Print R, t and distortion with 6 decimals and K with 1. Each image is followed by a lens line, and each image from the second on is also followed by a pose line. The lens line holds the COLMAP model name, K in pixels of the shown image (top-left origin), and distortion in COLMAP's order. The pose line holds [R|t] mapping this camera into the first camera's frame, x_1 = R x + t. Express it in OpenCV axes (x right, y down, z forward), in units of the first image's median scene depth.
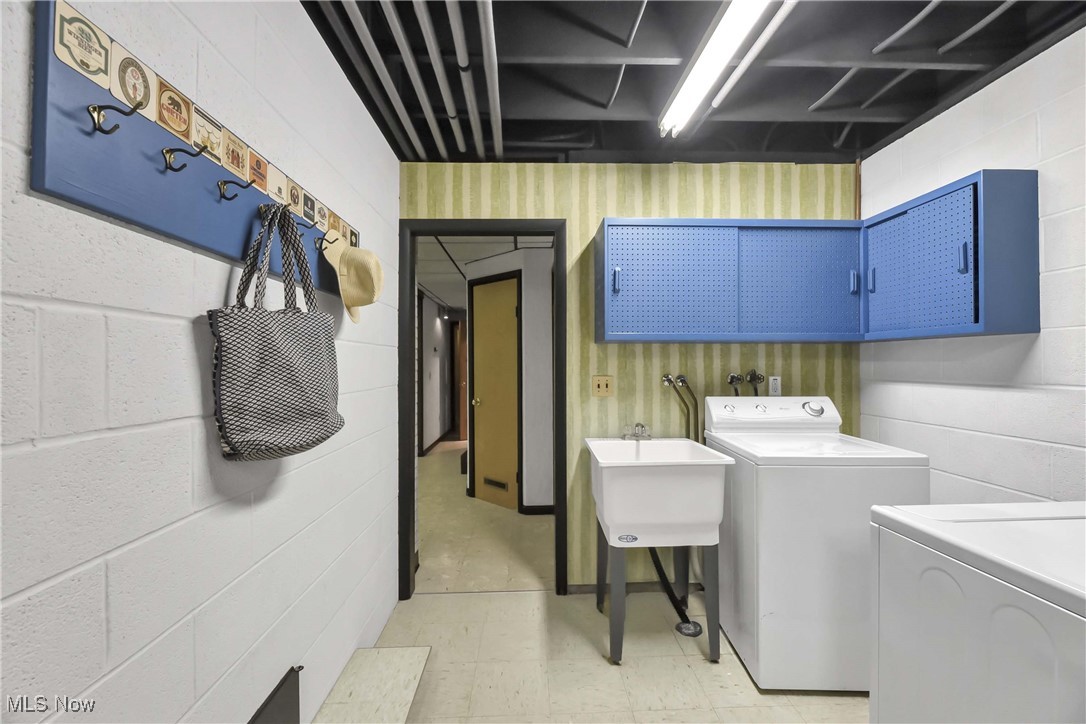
lens RADIAL K [[455.6, 0, 539.8], [0, 455.6, 362.8], [0, 0, 1]] dist [-0.002033, -0.001037]
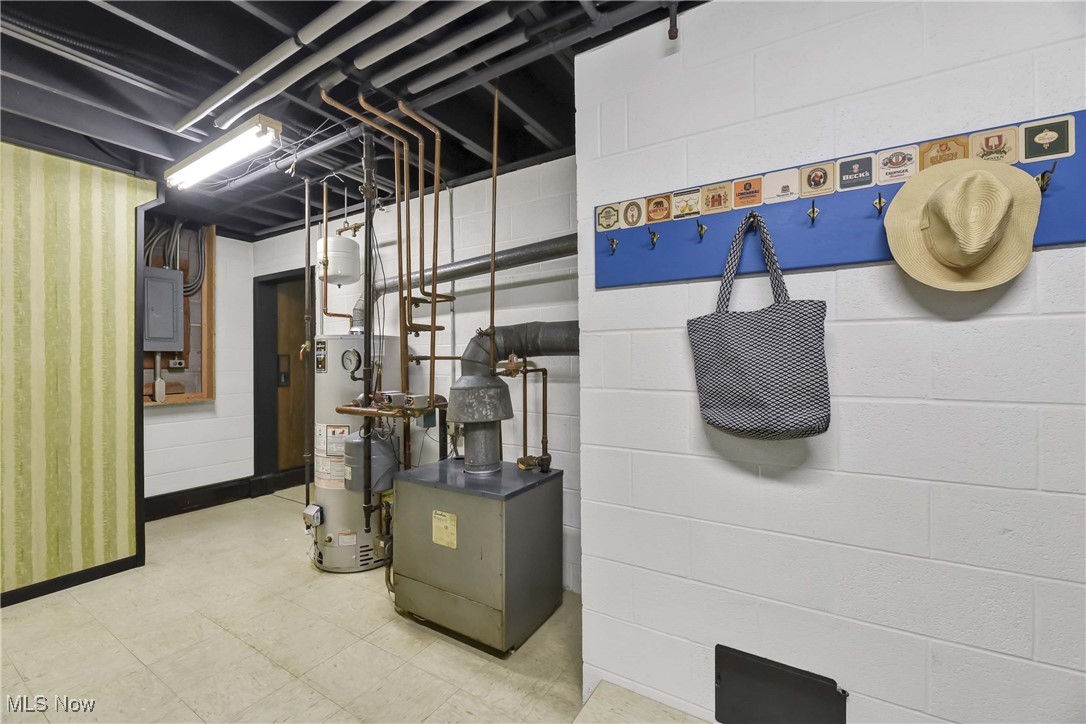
lens RADIAL K [[455.6, 0, 539.8], [0, 455.6, 362.8], [0, 0, 1]] dist [-0.002033, -0.001037]
pose [[-0.565575, 0.014434, -0.824571, 0.808988], [0.010740, 0.999891, 0.010137, 0.001866], [0.824627, -0.003123, -0.565668, 1.498901]]
